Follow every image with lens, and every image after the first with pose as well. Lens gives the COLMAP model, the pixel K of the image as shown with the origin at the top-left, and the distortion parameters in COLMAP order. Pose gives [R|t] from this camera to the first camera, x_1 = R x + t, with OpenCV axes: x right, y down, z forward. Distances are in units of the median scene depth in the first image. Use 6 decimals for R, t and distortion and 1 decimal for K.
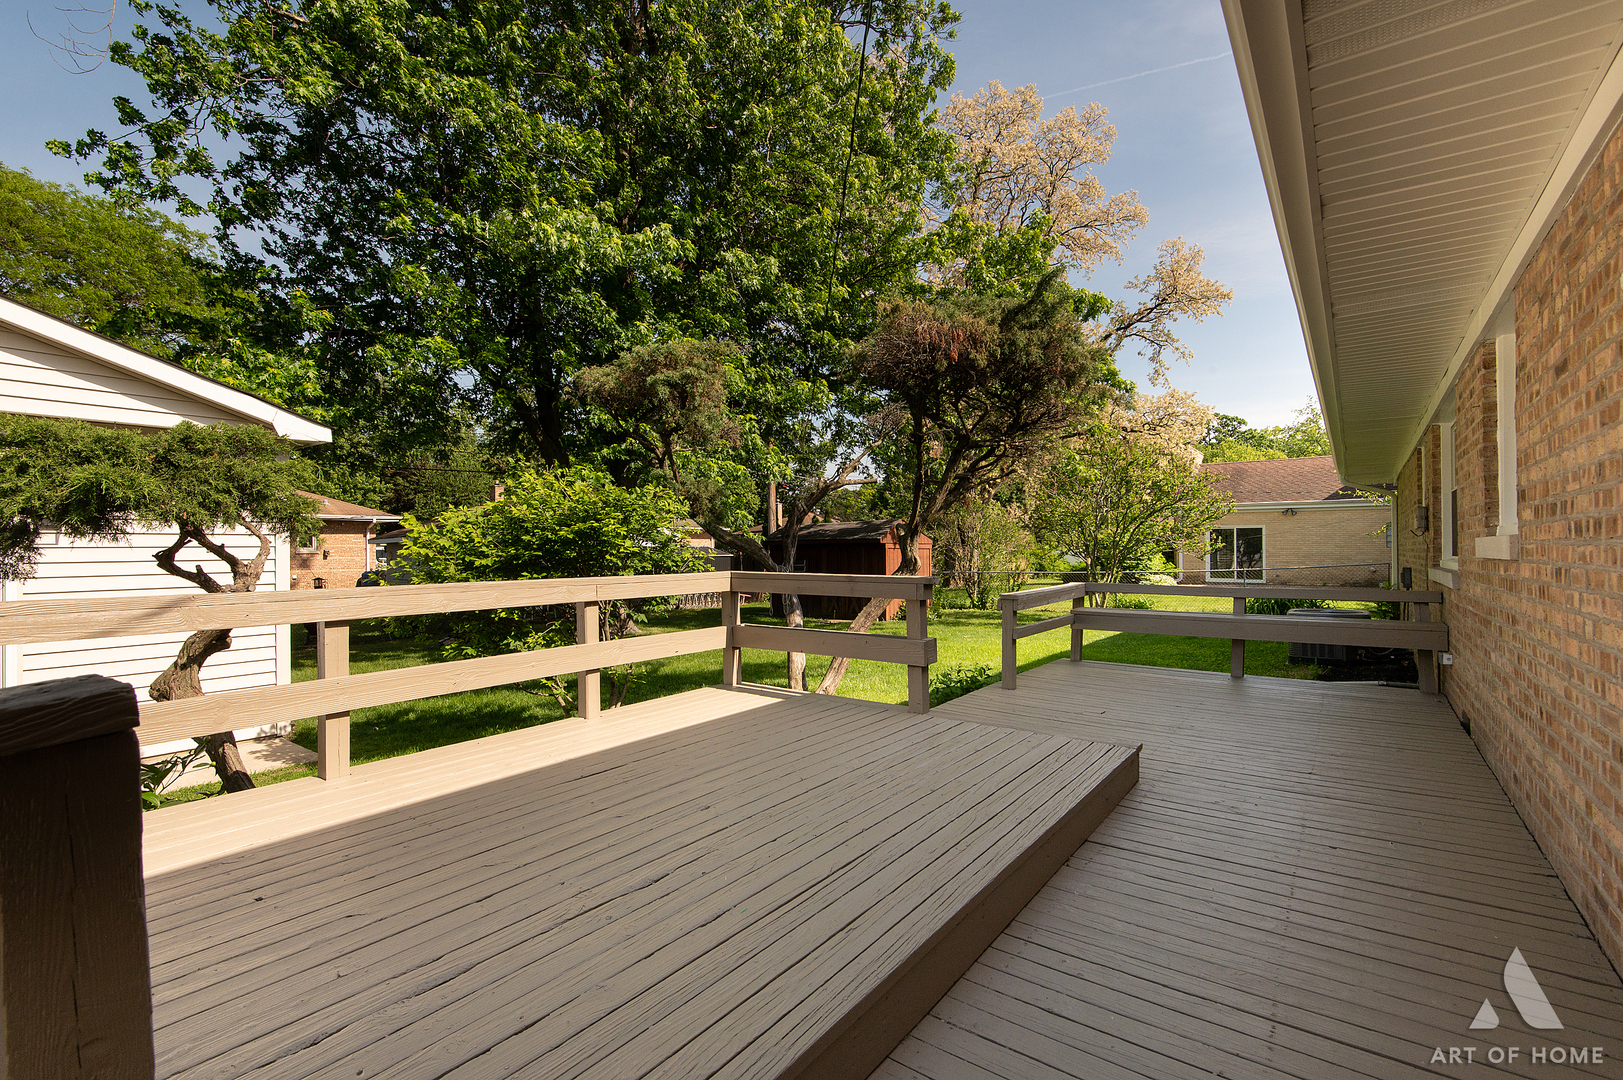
lens RADIAL K [[738.7, 0, 829.4], [0, 738.7, 545.8], [0, 0, 1]] dist [0.000822, -0.000365]
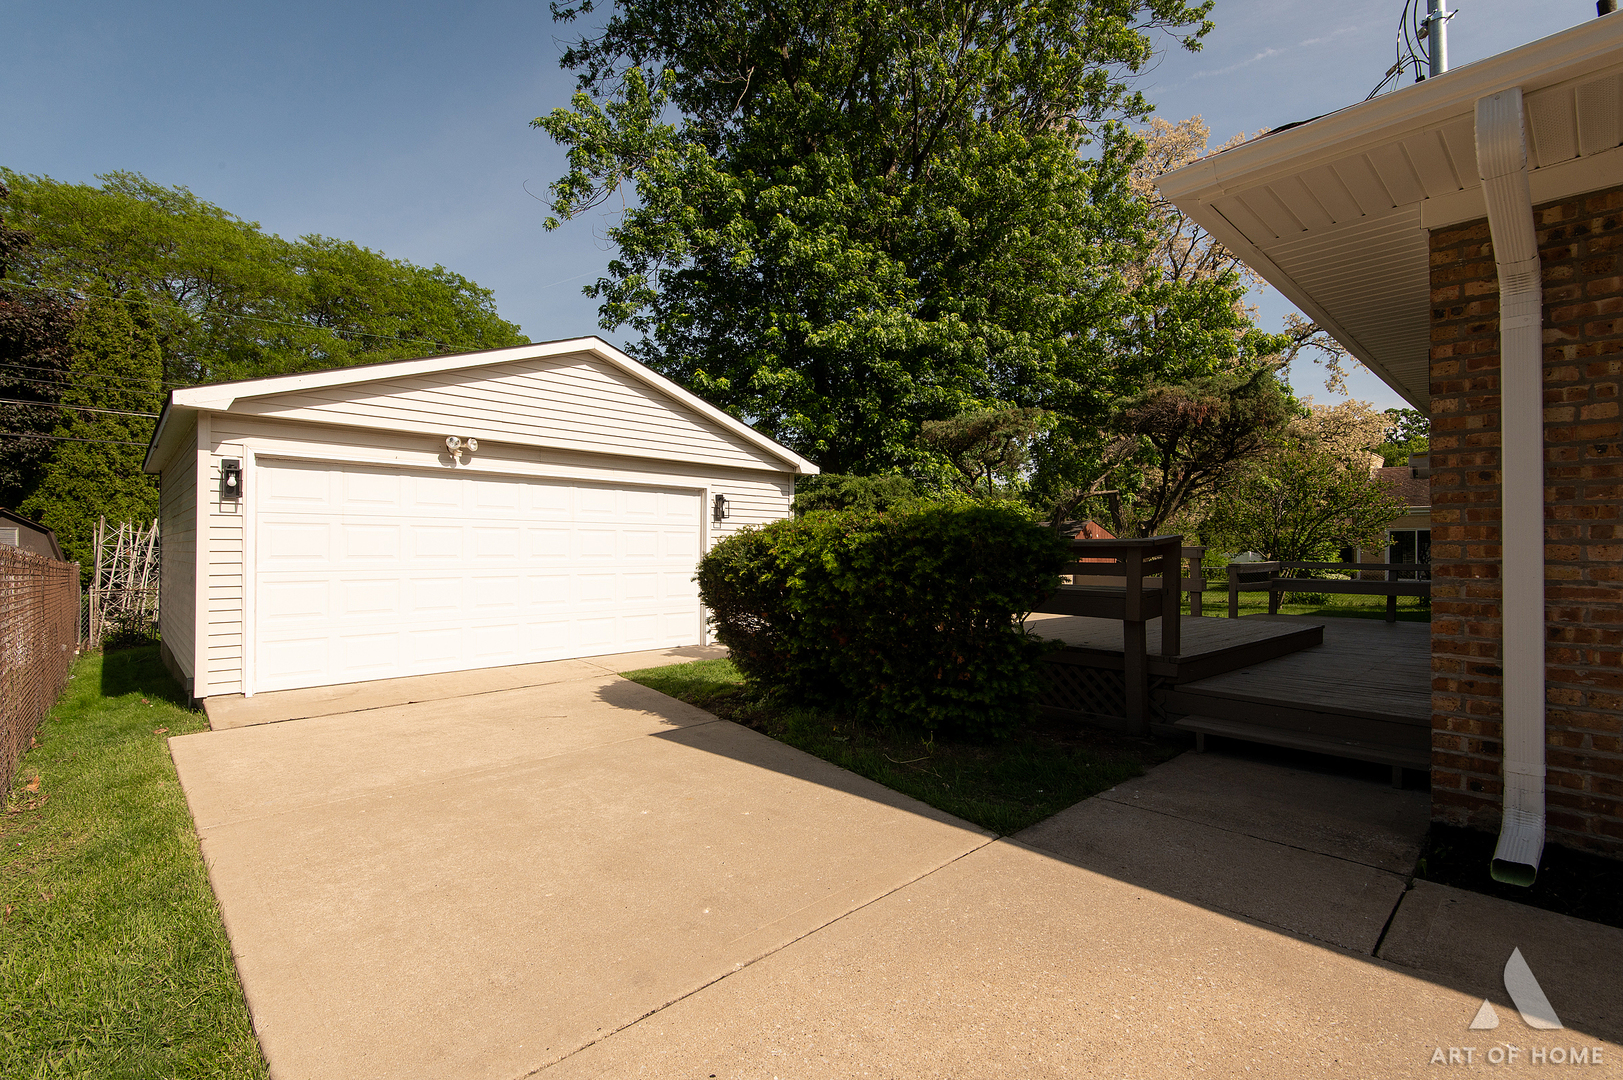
lens RADIAL K [[744.7, 0, 801.8], [0, 744.7, 536.4], [0, 0, 1]] dist [0.000495, -0.000375]
pose [[0.979739, 0.012139, -0.199908, -0.141123], [-0.014728, 0.999826, -0.011470, 0.014124], [0.199734, 0.014182, 0.979747, -0.312231]]
